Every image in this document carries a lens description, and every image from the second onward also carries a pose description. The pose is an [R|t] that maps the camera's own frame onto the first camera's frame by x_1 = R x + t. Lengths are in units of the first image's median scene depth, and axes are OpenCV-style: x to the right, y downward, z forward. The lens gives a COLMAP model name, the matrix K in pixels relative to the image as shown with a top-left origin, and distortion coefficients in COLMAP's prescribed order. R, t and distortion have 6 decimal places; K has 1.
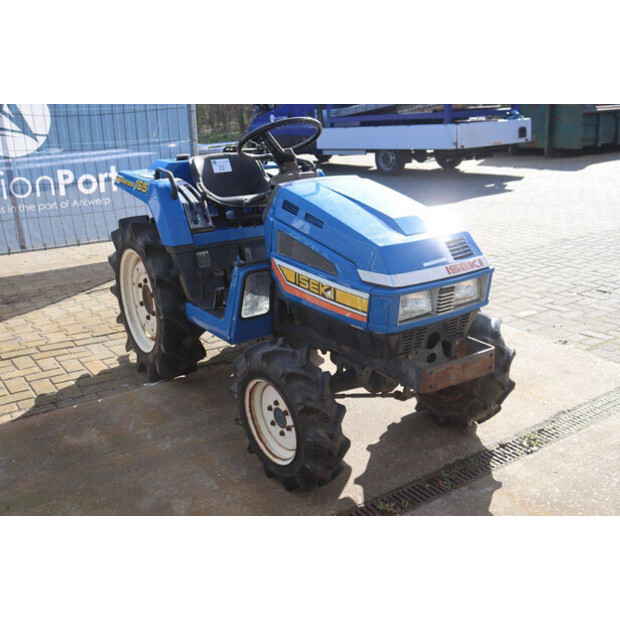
lens RADIAL K [[693.5, 0, 310.5], [0, 693.5, 303.9], [0, 0, 1]] dist [-0.022264, 0.000000]
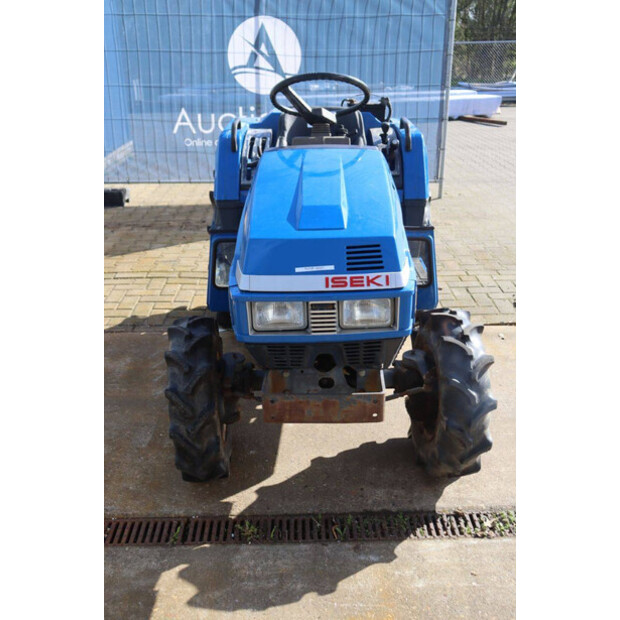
lens RADIAL K [[665.3, 0, 309.3], [0, 665.3, 311.2], [0, 0, 1]] dist [-0.057487, 0.000000]
pose [[0.828964, 0.222143, -0.513295, 0.470187], [-0.165245, 0.974048, 0.154679, -0.105749], [0.534335, -0.043404, 0.844158, 0.291097]]
